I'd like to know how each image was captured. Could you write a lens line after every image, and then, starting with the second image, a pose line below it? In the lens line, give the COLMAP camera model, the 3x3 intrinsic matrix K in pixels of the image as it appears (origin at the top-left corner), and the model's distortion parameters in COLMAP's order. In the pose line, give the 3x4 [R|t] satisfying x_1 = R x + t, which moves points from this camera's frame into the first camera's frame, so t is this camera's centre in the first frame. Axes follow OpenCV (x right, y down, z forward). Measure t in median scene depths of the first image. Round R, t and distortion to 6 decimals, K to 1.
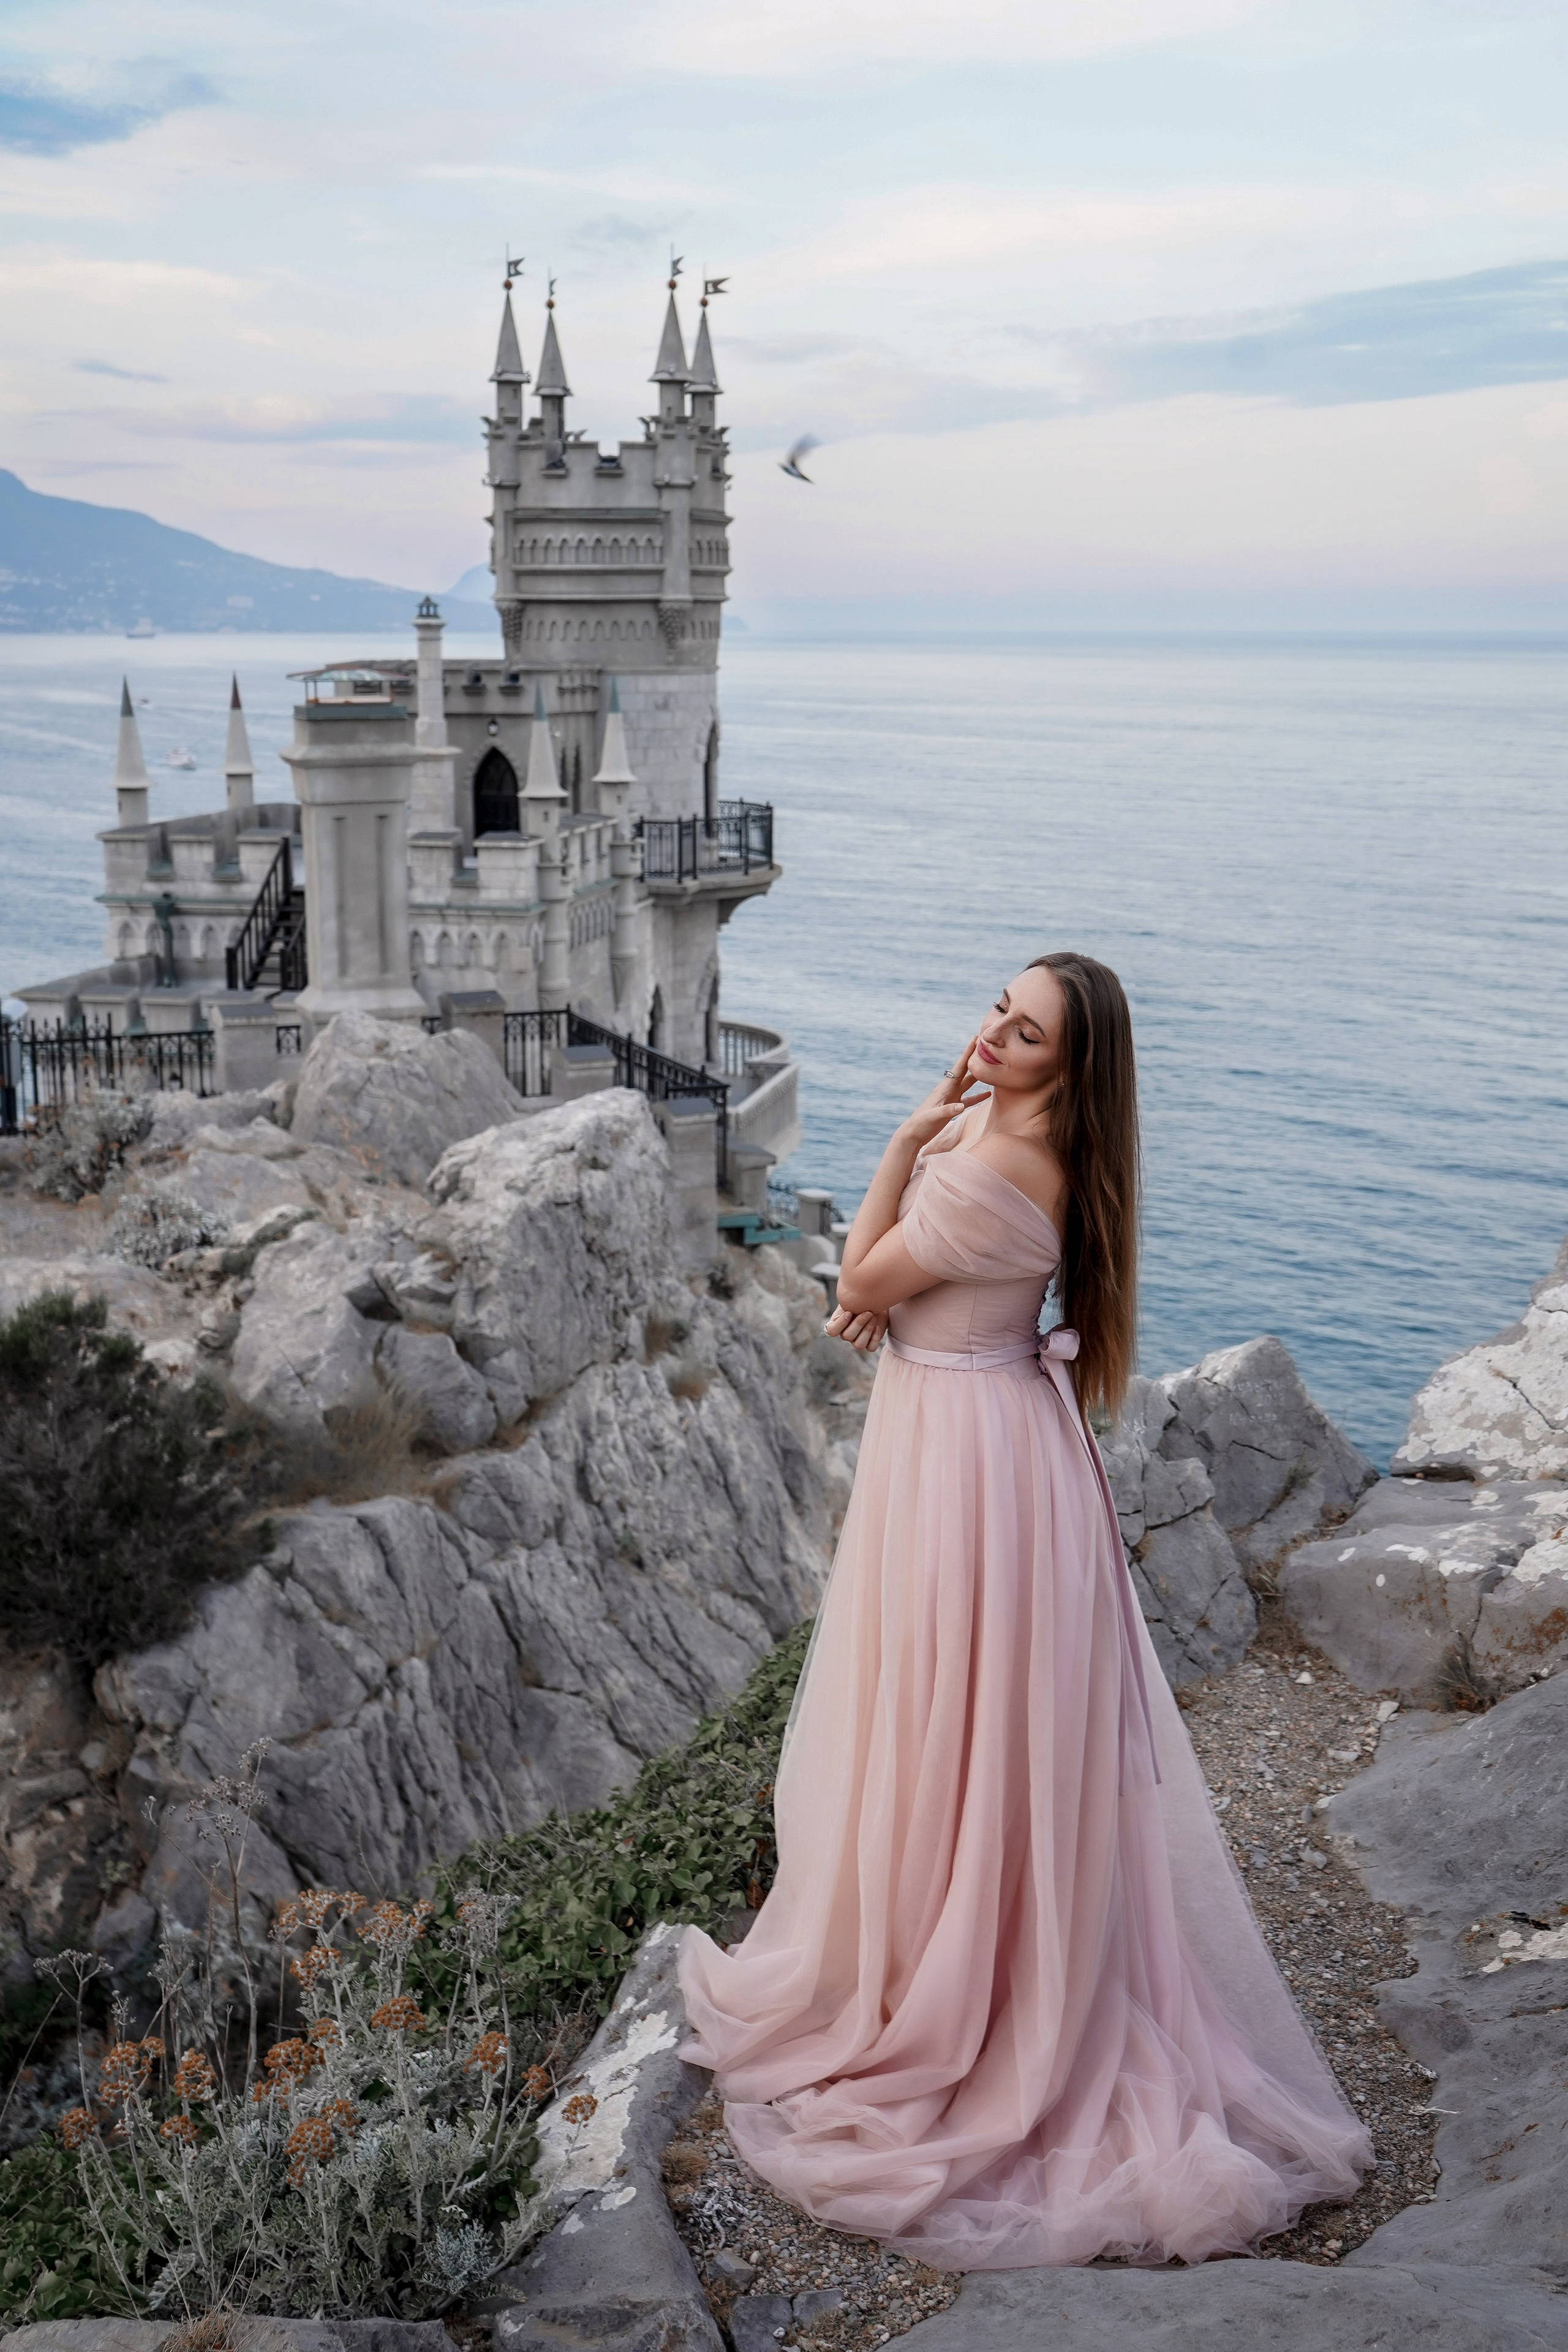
lens RADIAL K [[2576.2, 0, 790.7], [0, 2576.2, 1149.2], [0, 0, 1]] dist [0.023379, 0.030006]
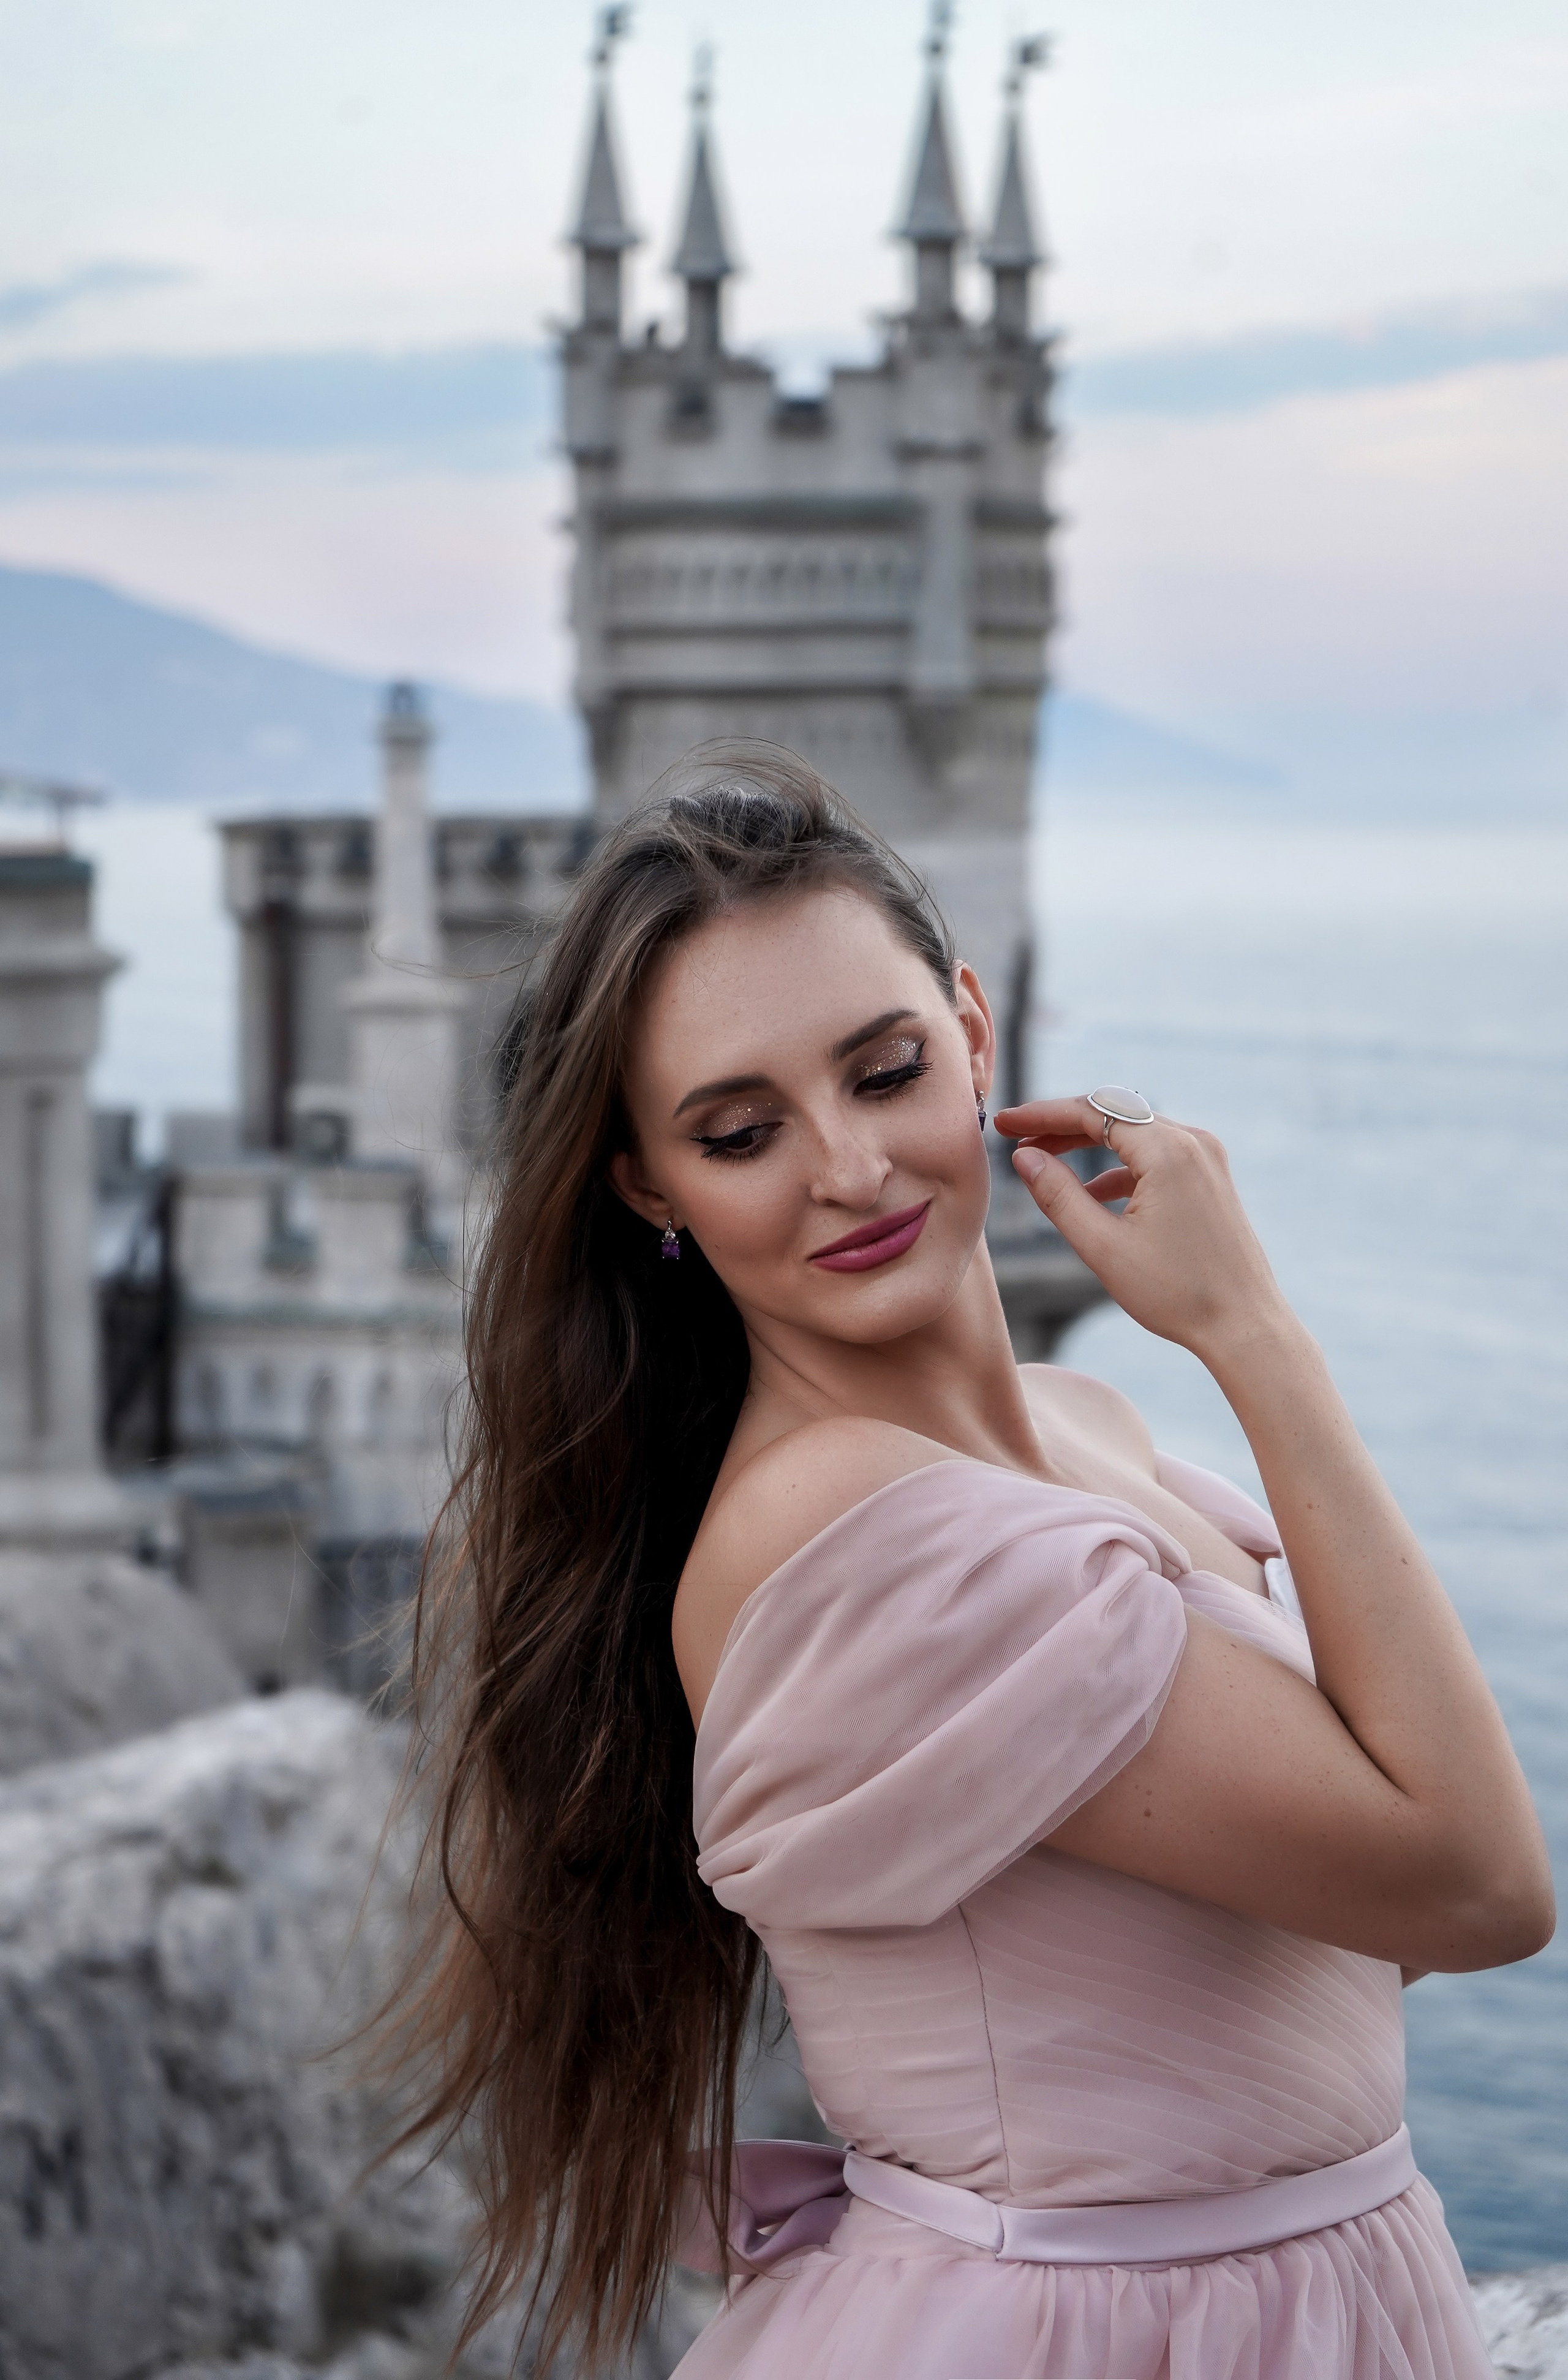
lens RADIAL K [[5280.8, 0, 791.5], [0, 5280.8, 1133.8], [0, 0, 1]] dist [-0.066400, 0.425224]
pose [[0.993089, 0.001835, -0.117349, 0.115740], [-0.017636, 0.990858, -0.133750, -0.000647], [0.116031, 0.134895, 0.984043, 0.139466]]
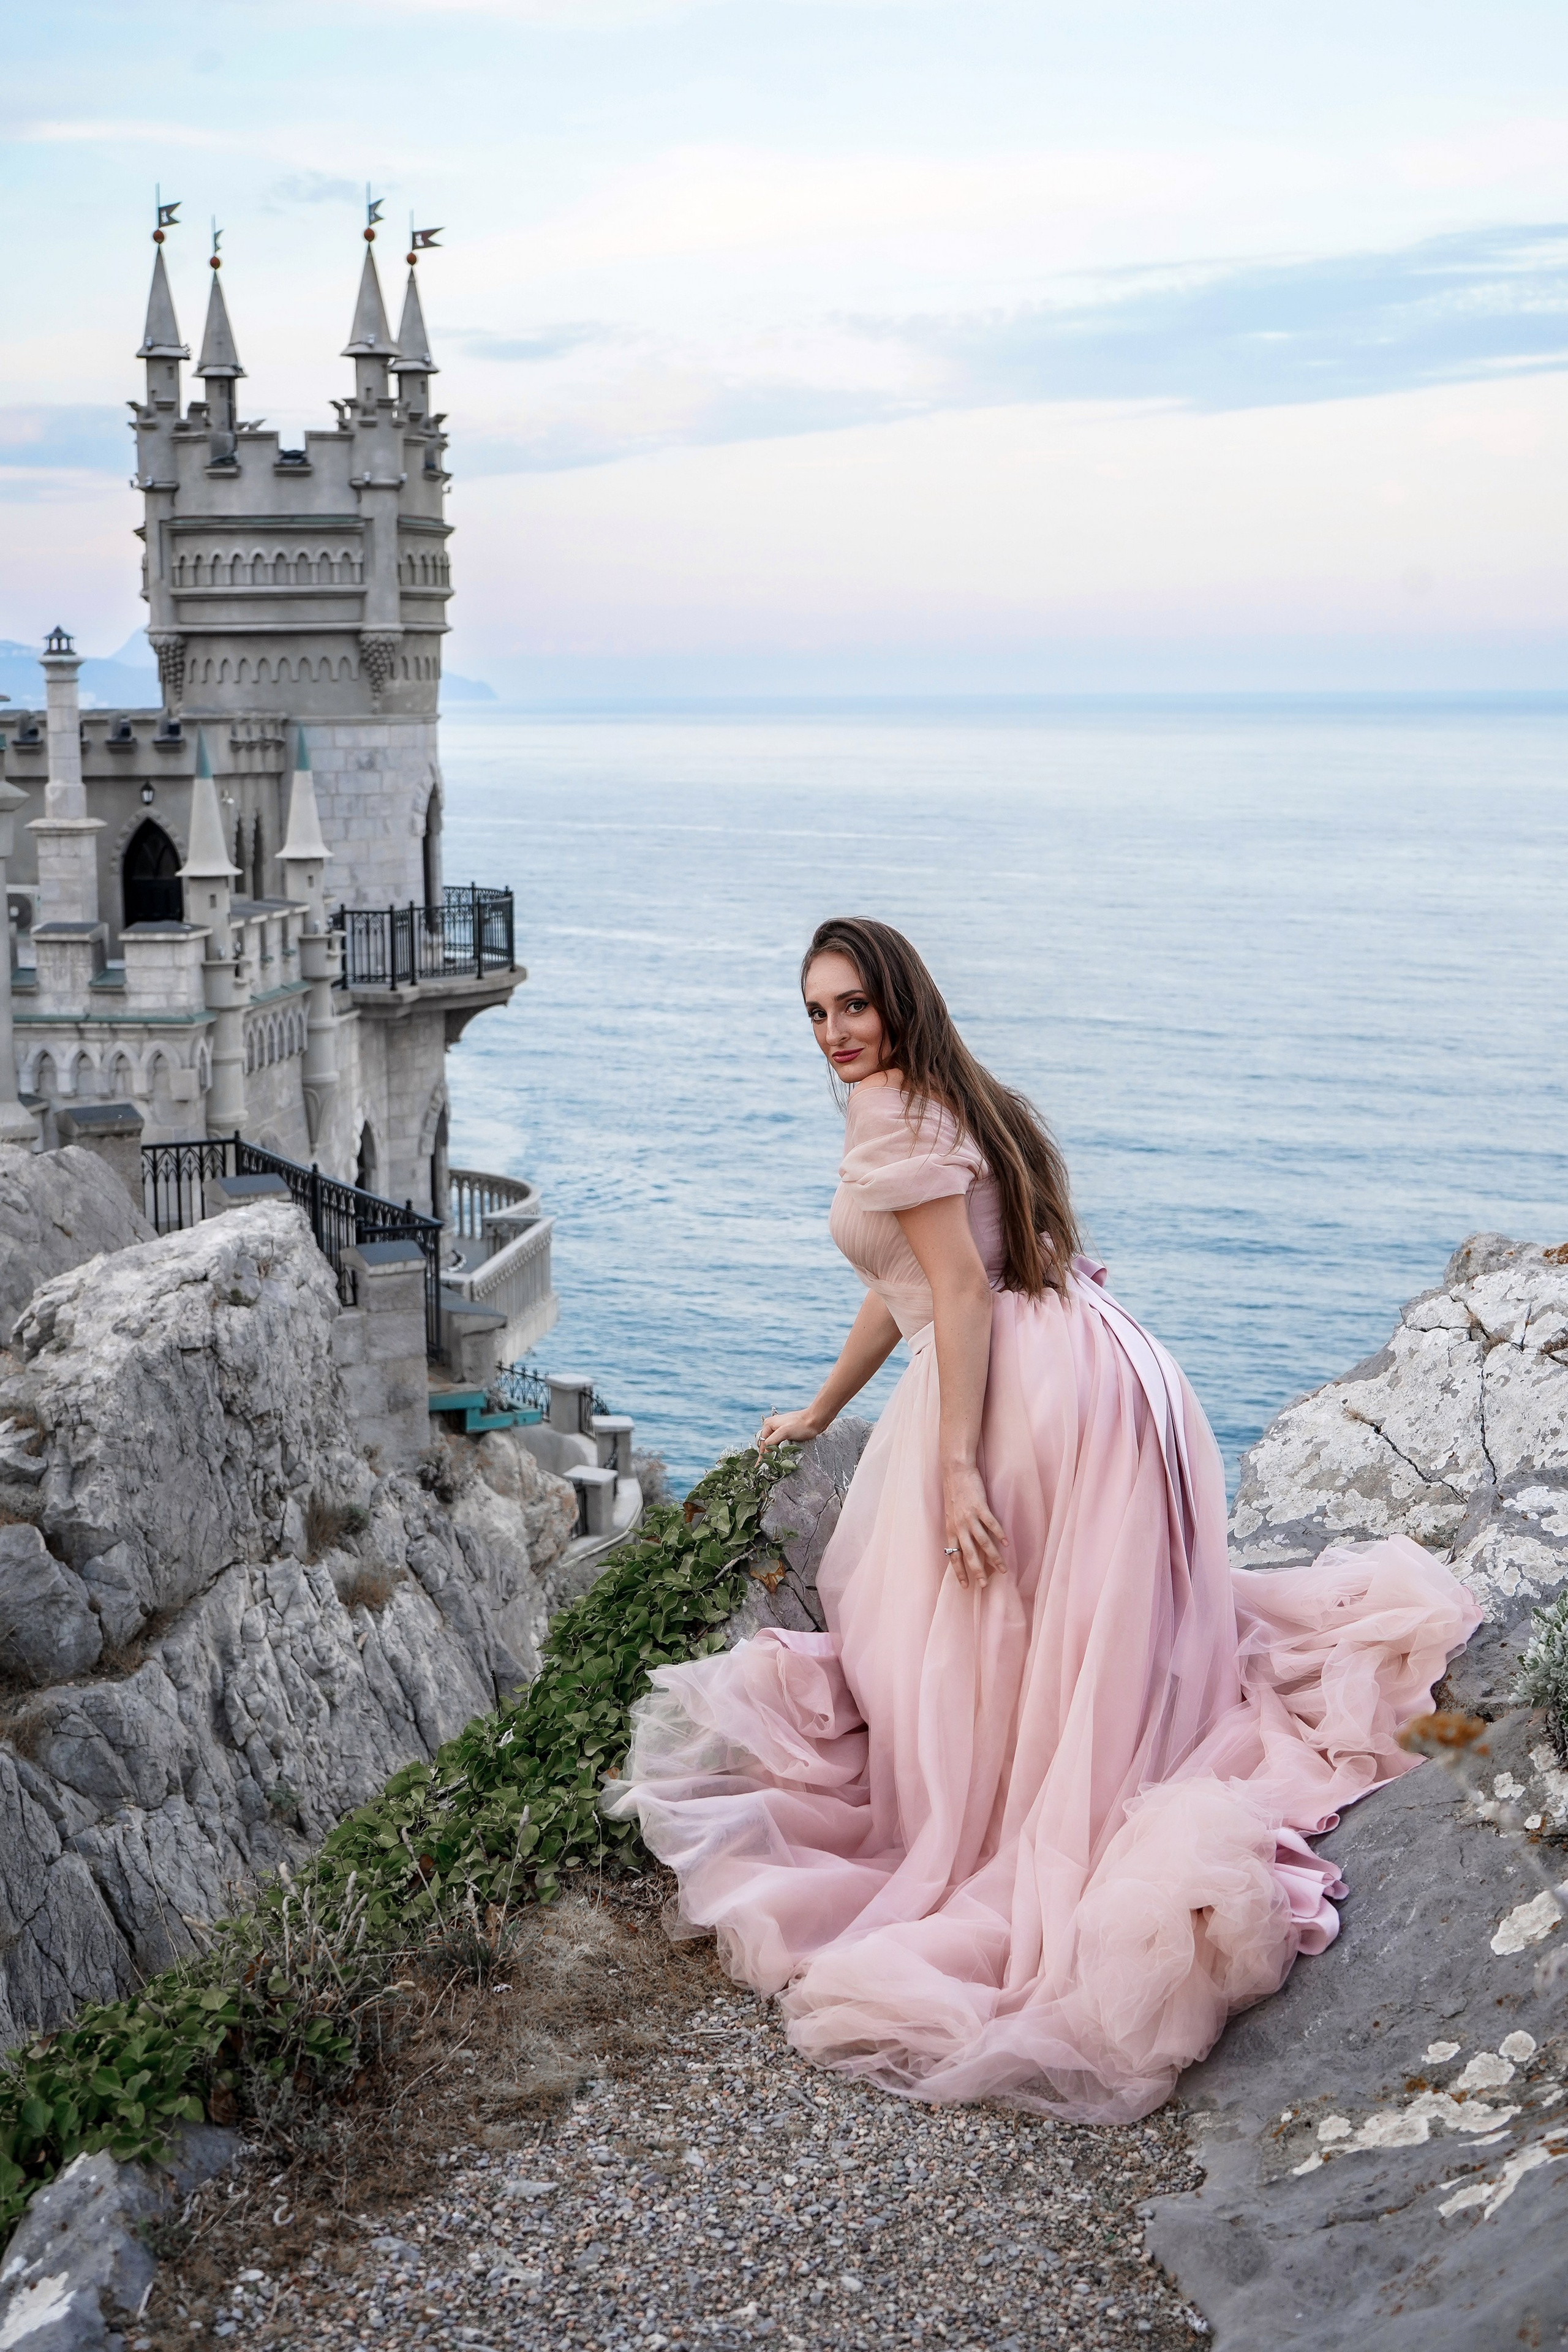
lens RADIAL K [[3274.4, 0, 758.5], [0, 3274.4, 1183.2], [0, 0, 1]] dist [0.003041, 0.059782]
pose [[0.998036, -0.021132, 0.058979, 0.020213], [0.024226, 0.998341, -0.052241, 0.024899], [-0.057777, 0.053567, 0.996891, 0.032294]]
